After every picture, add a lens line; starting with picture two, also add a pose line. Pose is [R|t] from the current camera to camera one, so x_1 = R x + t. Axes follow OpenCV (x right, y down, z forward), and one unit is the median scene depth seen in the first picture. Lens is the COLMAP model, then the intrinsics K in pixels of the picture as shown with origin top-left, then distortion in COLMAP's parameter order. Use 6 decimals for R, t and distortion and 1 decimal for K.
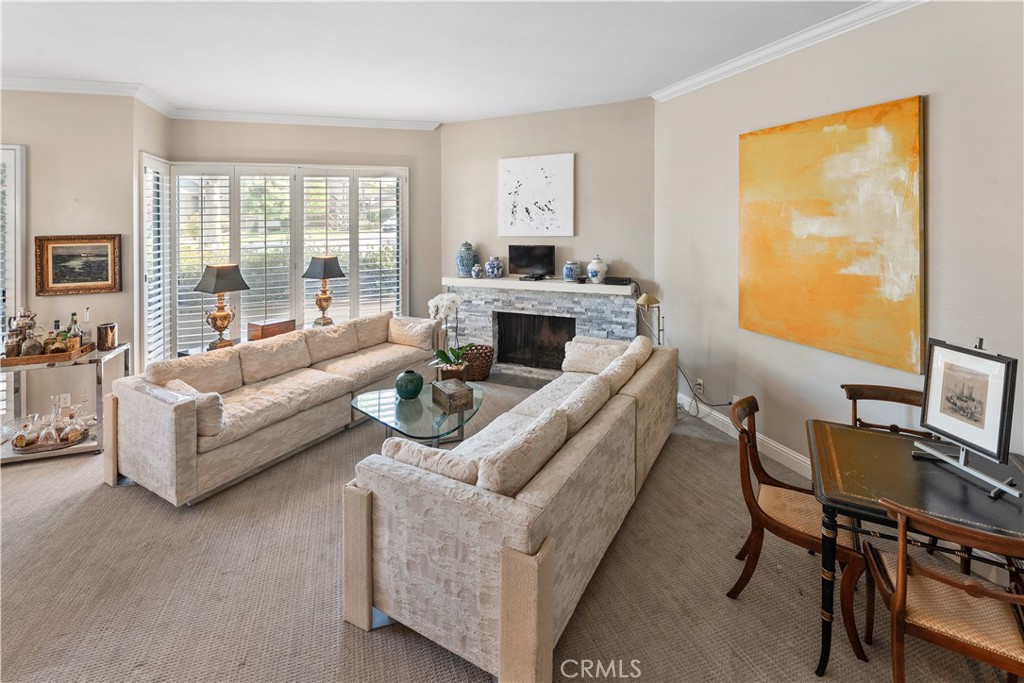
lens RADIAL K [[460.1, 0, 497.3], [0, 460.1, 218.2], [0, 0, 1]] dist [-0.001452, -0.000140]
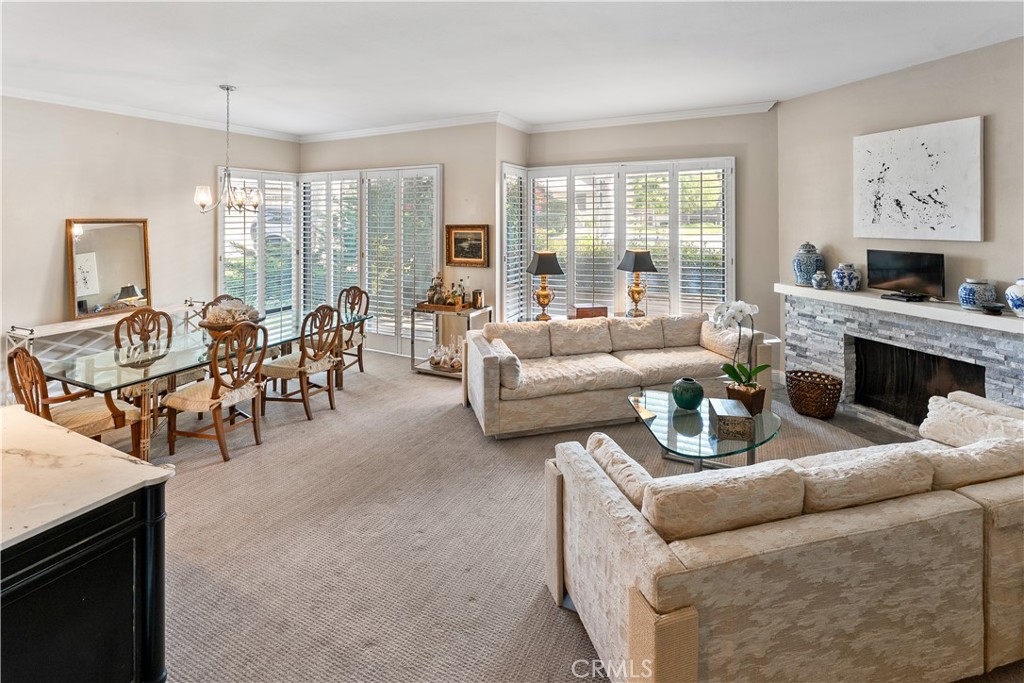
lens RADIAL K [[466.6, 0, 522.5], [0, 466.6, 210.3], [0, 0, 1]] dist [-0.000845, -0.000349]
pose [[0.721698, -0.000877, -0.692207, 0.200205], [-0.002423, 0.999990, -0.003793, -0.001878], [0.692203, 0.004414, 0.721689, 0.083468]]
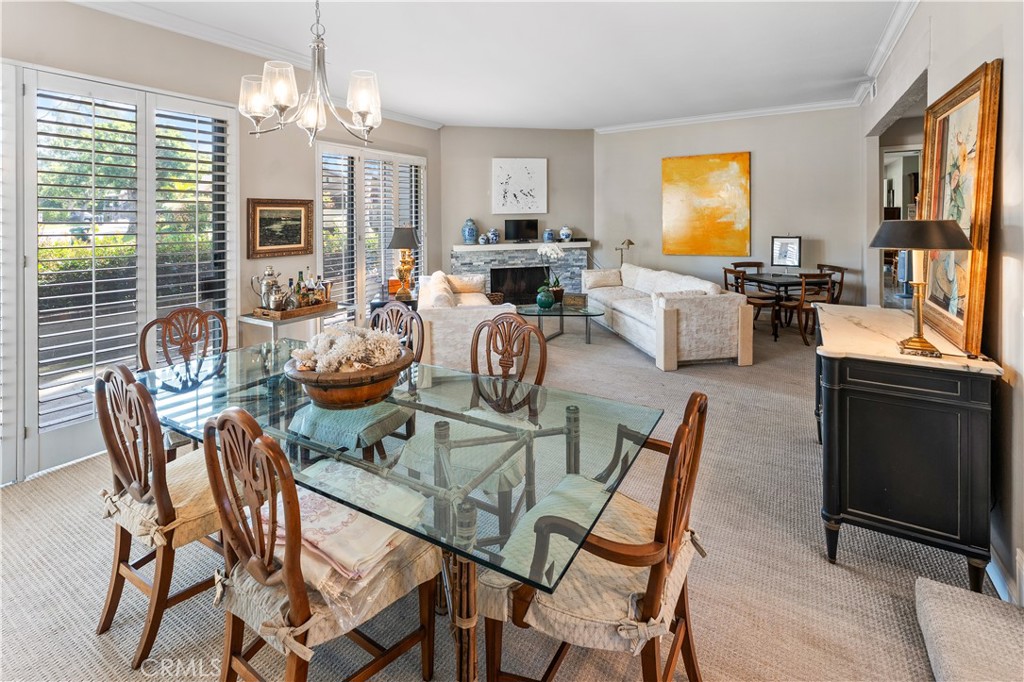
lens RADIAL K [[440.3, 0, 508.8], [0, 440.3, 219.2], [0, 0, 1]] dist [0.001456, 0.000161]
pose [[0.785008, 0.001716, 0.619483, -1.100669], [0.000575, 0.999994, -0.003498, 0.084078], [-0.619485, 0.003103, 0.785003, -0.087452]]
